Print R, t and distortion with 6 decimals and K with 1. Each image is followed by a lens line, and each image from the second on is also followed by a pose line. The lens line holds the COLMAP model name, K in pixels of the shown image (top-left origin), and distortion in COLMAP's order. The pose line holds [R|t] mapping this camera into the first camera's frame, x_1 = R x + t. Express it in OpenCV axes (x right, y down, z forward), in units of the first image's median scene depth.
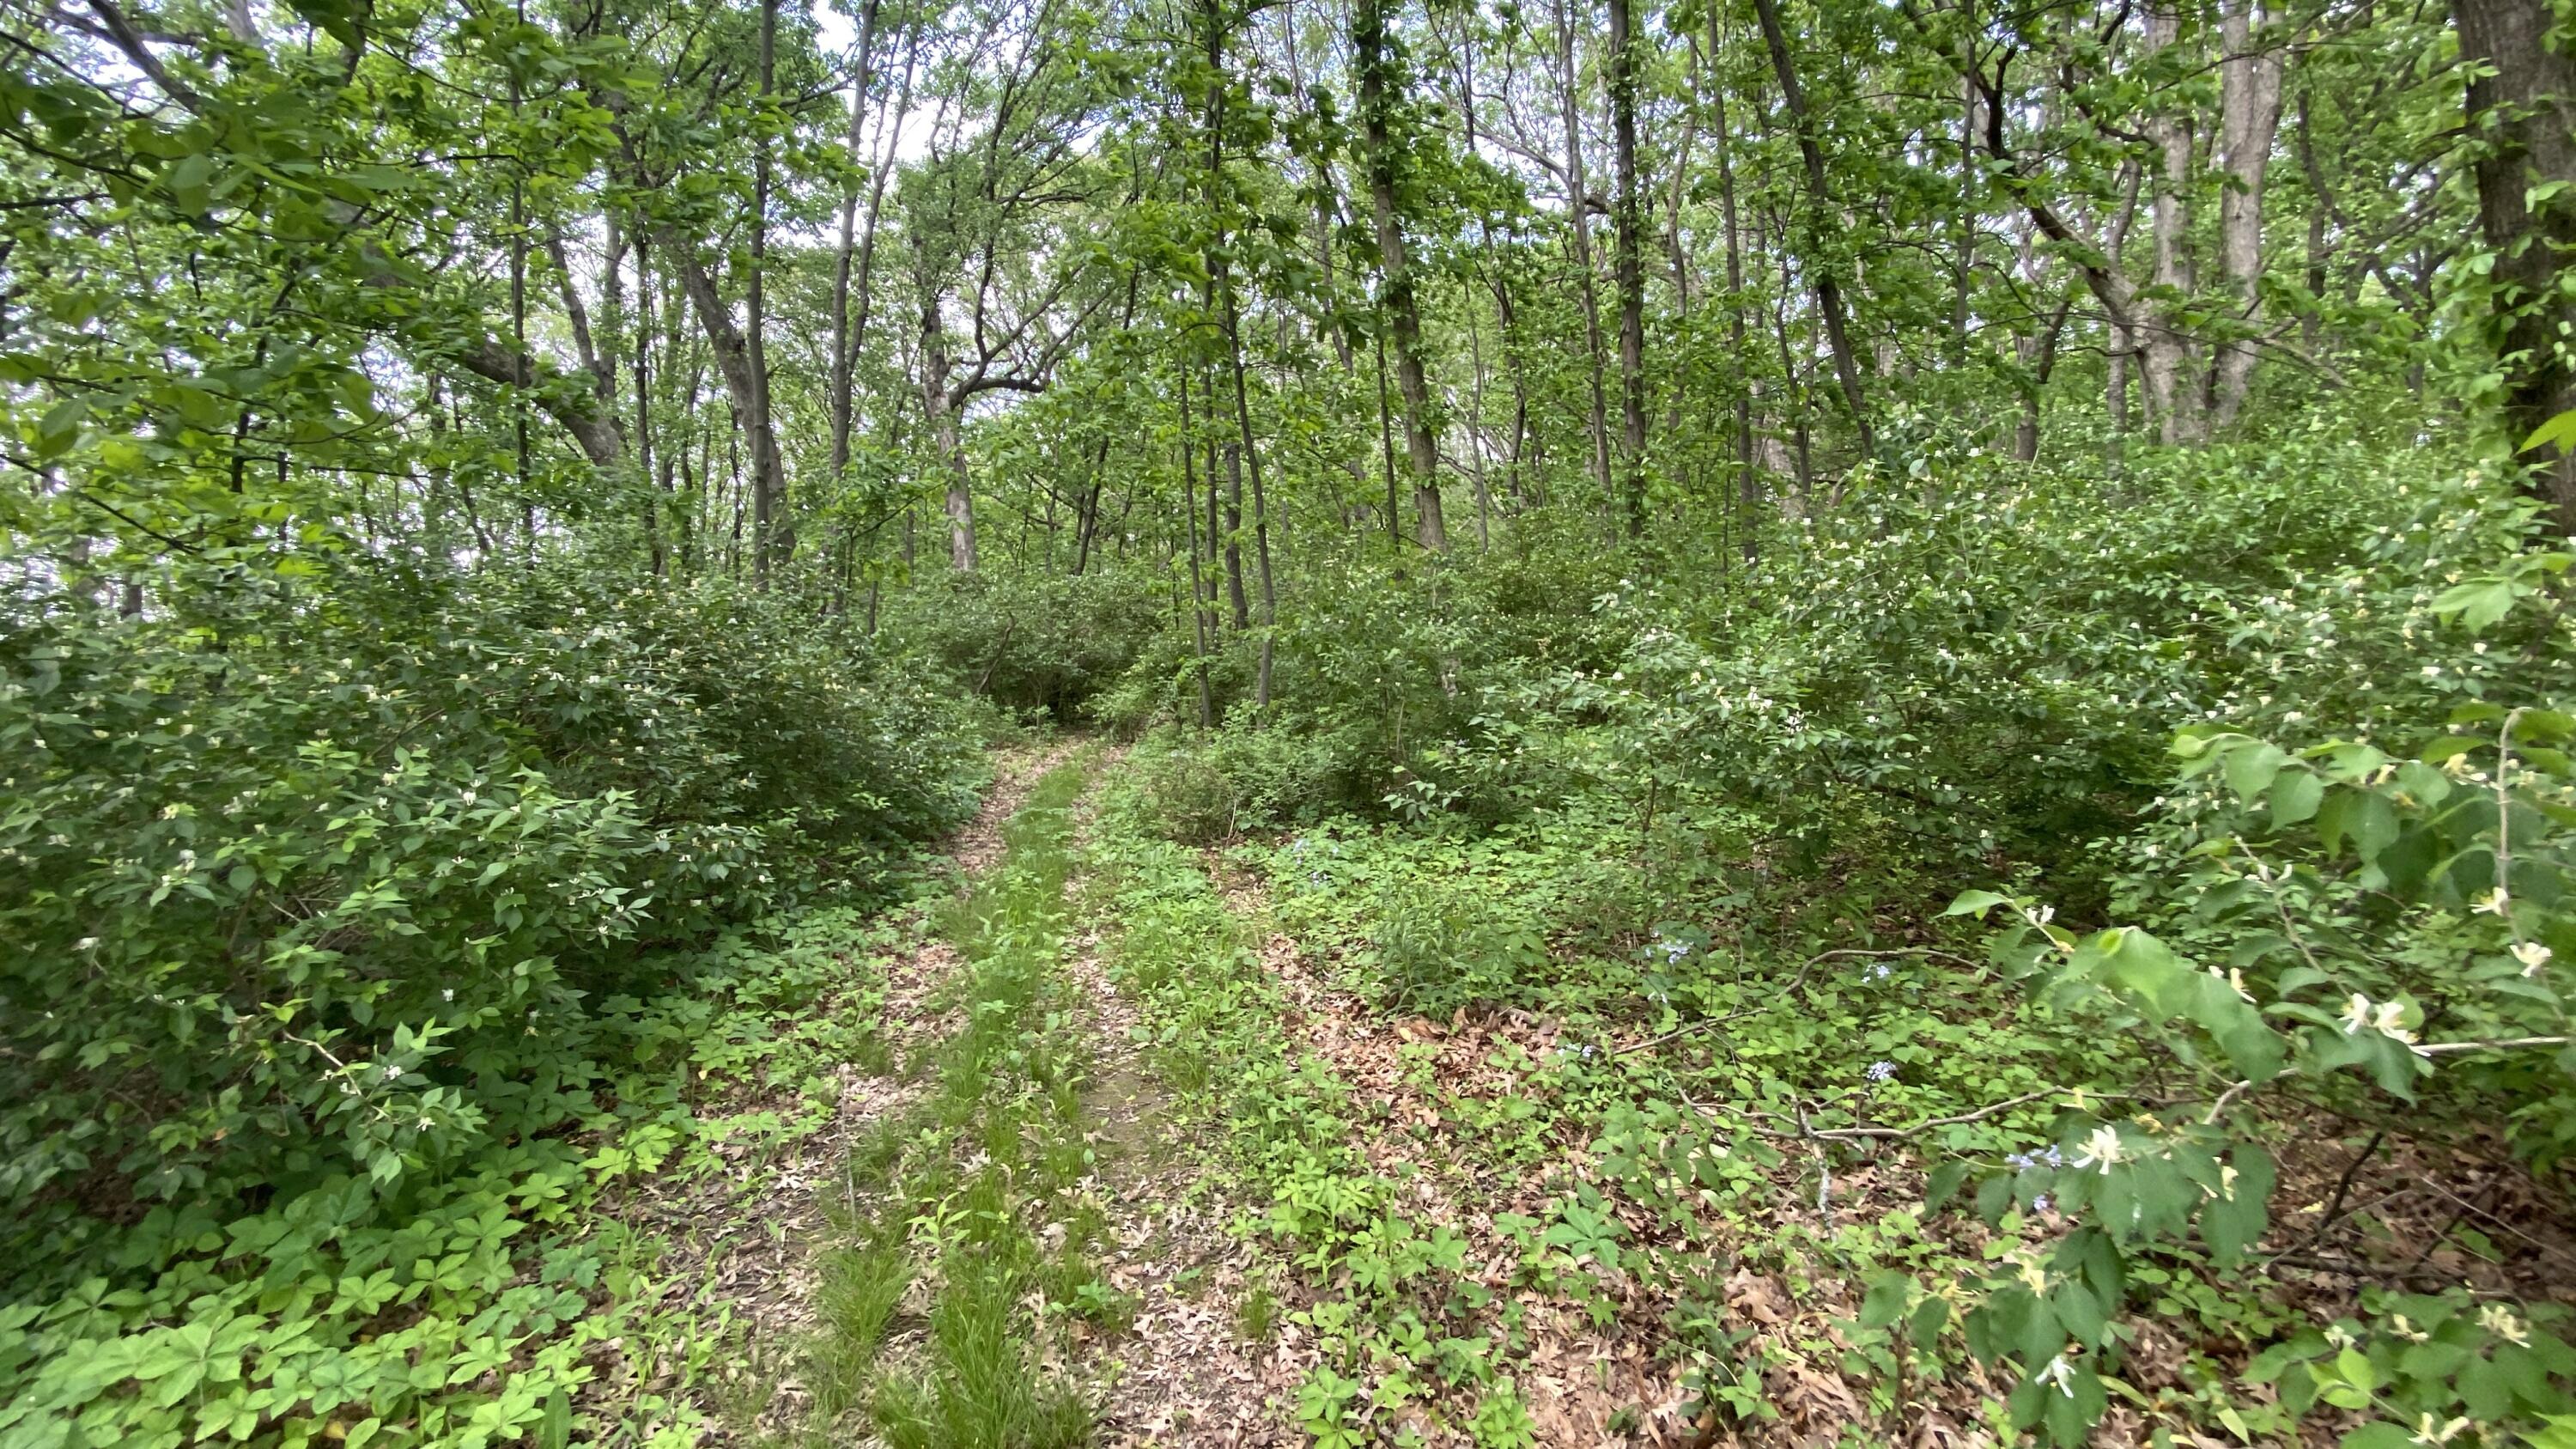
lens RADIAL K [[994.9, 0, 1255.7], [0, 994.9, 734.7], [0, 0, 1]] dist [-0.000285, -0.012139]
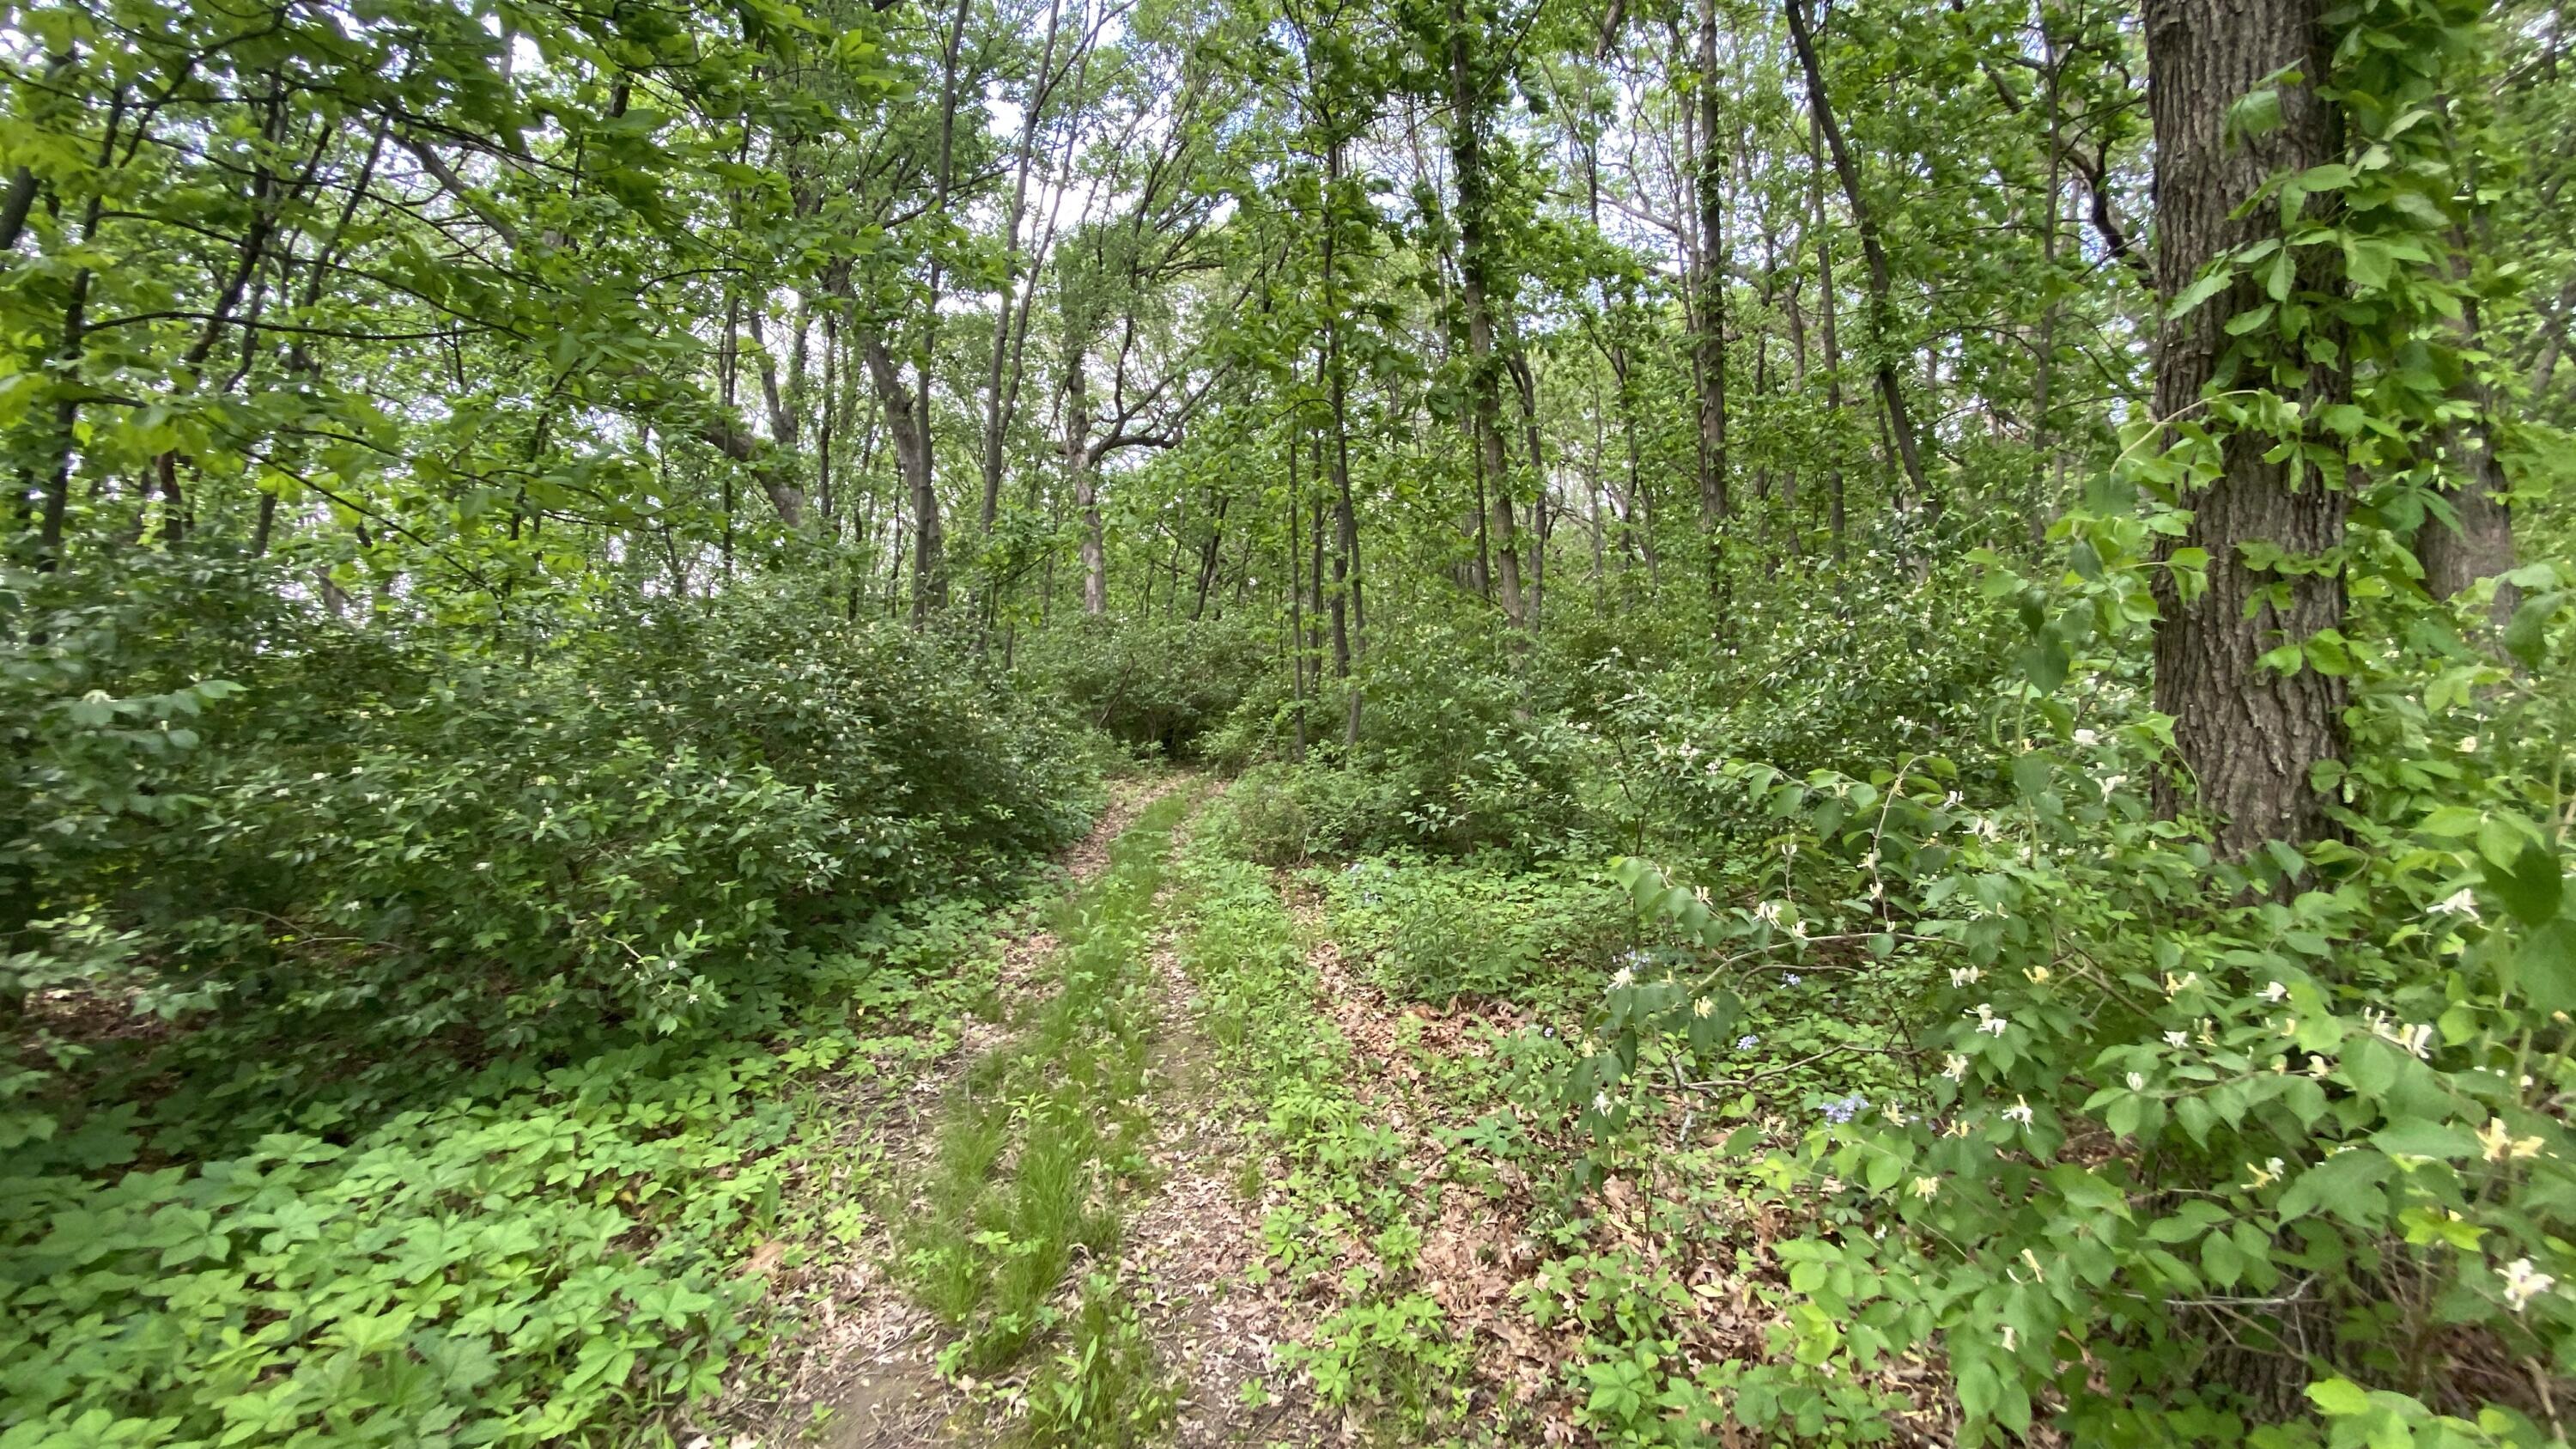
lens RADIAL K [[994.9, 0, 1255.7], [0, 994.9, 734.7], [0, 0, 1]] dist [-0.000285, -0.012139]
pose [[0.991939, 0.038766, -0.120643, 0.085358], [-0.044042, 0.998172, -0.041385, 0.014230], [0.118818, 0.046364, 0.991833, -0.217045]]
